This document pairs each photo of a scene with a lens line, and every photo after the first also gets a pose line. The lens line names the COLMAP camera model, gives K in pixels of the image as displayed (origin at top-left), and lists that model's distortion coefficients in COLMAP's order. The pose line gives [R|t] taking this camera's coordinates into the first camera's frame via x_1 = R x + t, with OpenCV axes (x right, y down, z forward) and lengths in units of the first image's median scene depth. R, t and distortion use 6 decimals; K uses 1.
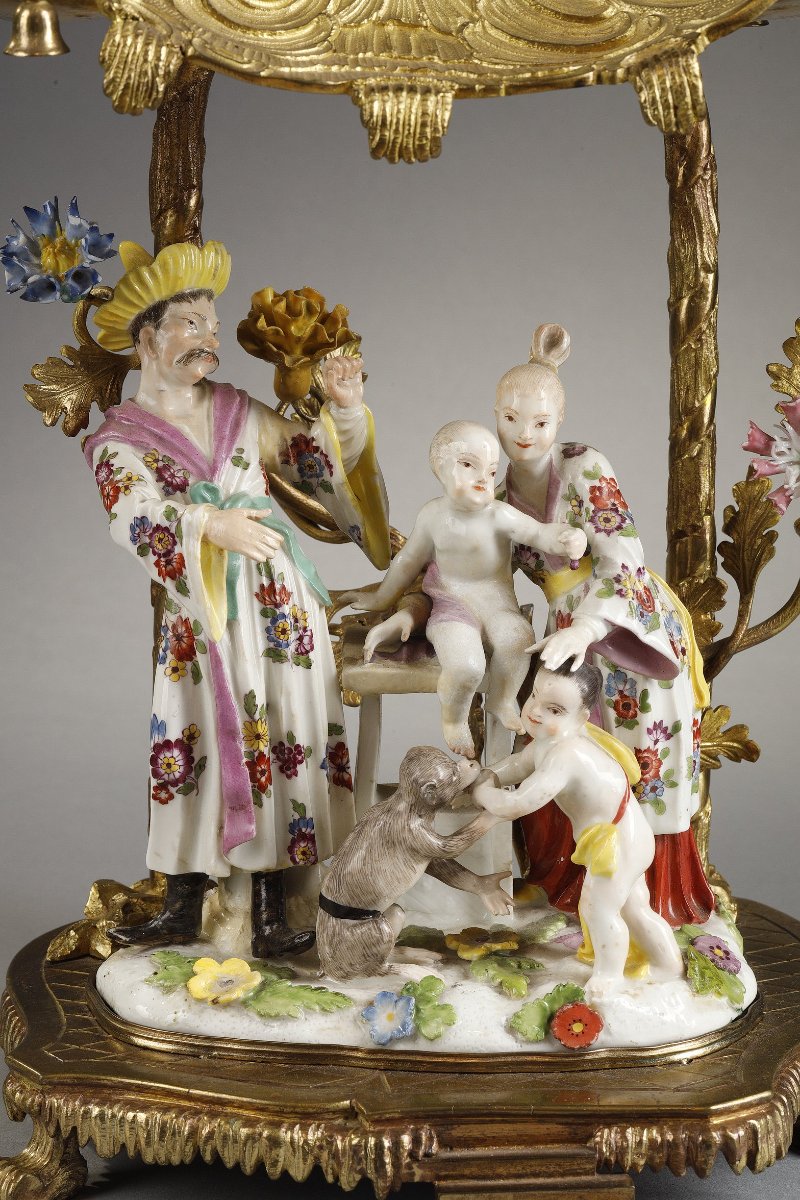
lens RADIAL K [[3788.7, 0, 430.7], [0, 3788.7, 599.5], [0, 0, 1]] dist [-0.031907, 0.655755]
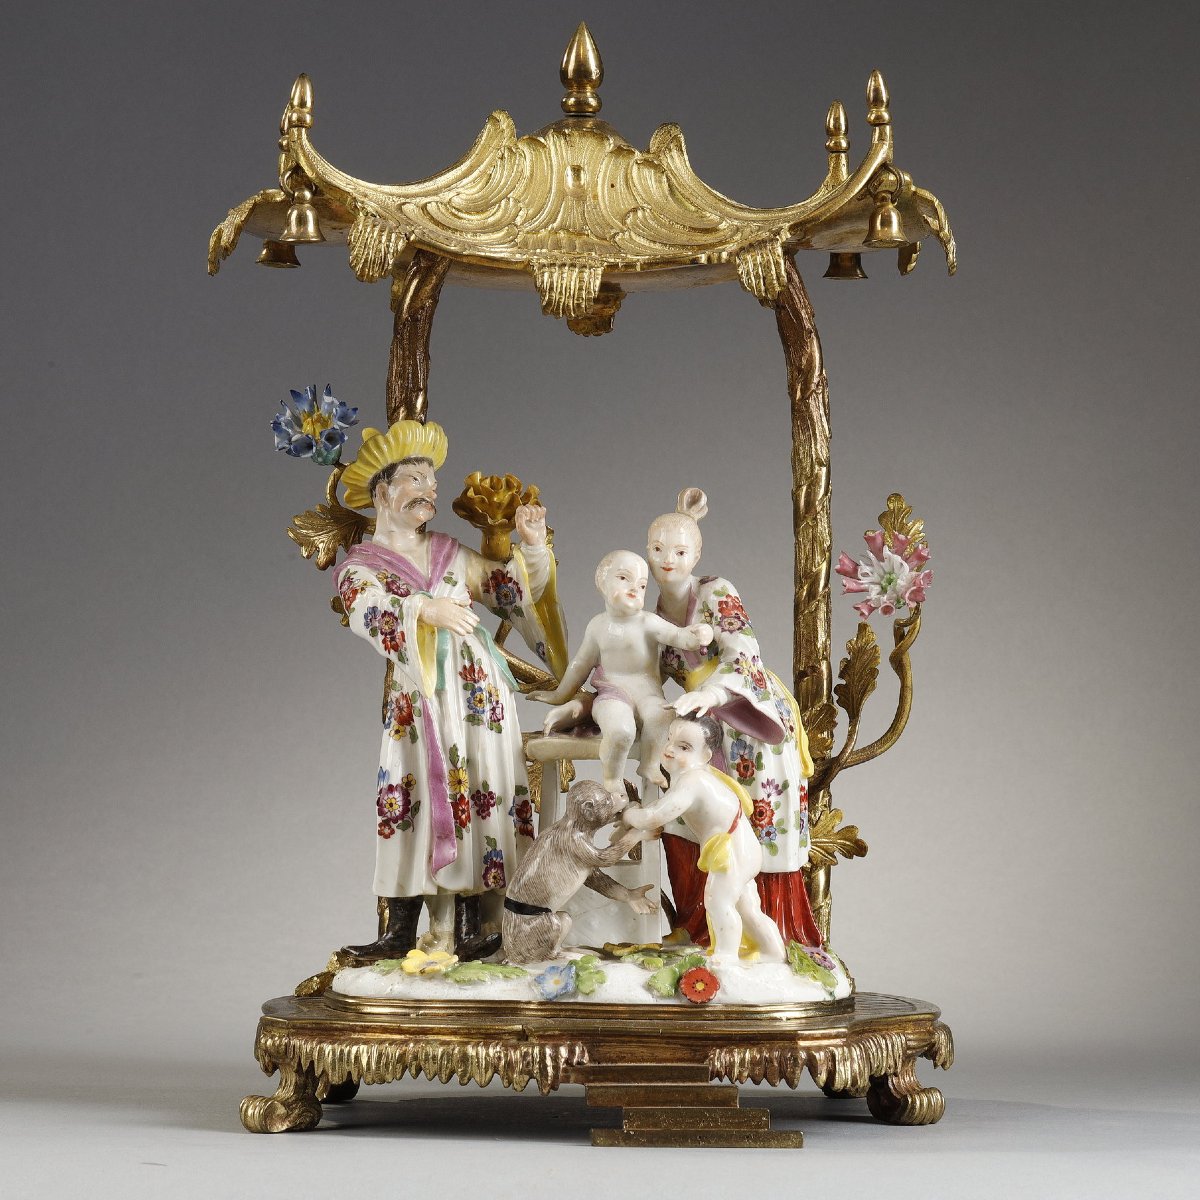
lens RADIAL K [[5293.3, 0, 600.0], [0, 5293.3, 600.0], [0, 0, 1]] dist [-0.053365, 2.284978]
pose [[0.998824, -0.000339, -0.048487, 0.089799], [-0.010793, 0.973330, -0.229157, 0.388150], [0.047271, 0.229411, 0.972181, -0.771024]]
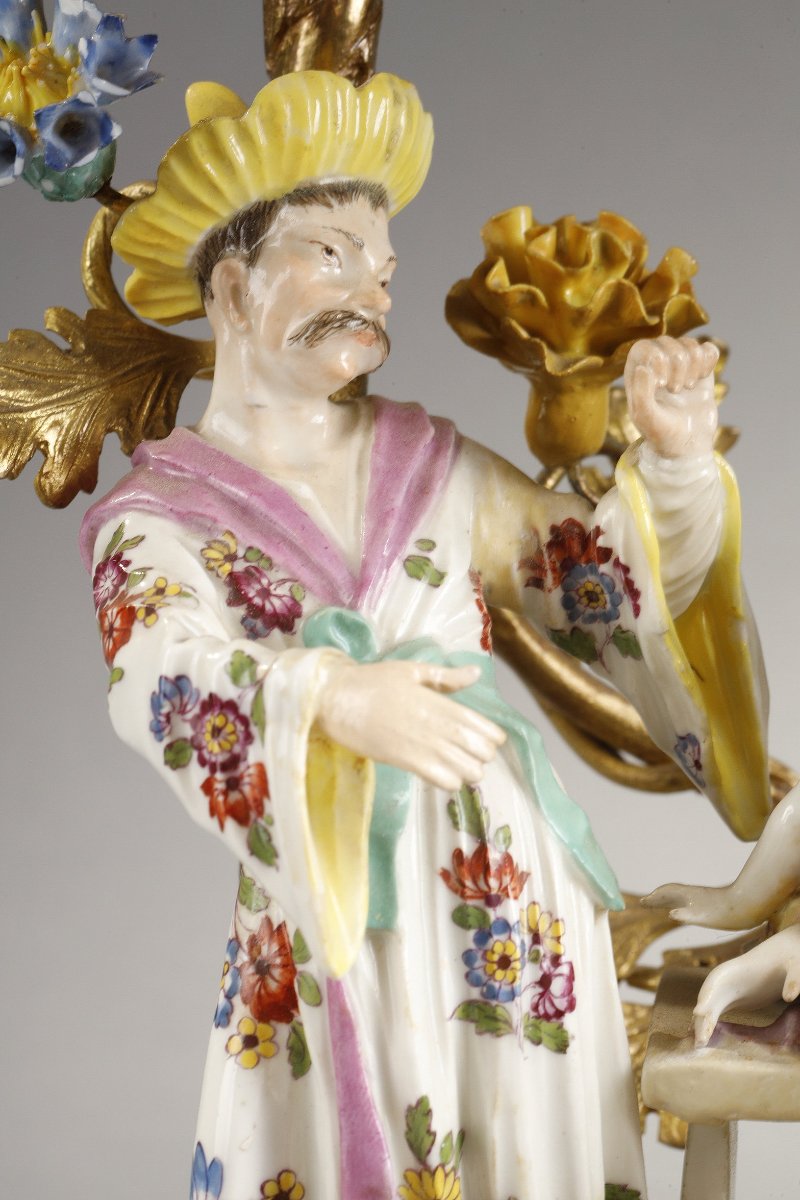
lens RADIAL K [[4516.4, 0, 398.3], [0, 4516.4, 682.3], [0, 0, 1]] dist [0.095432, -3.177839]
pose [[0.993463, 0.034447, -0.108833, 0.003502], [-0.042452, 0.996493, -0.072107, 0.014072], [0.105967, 0.076256, 0.991441, 0.487753]]
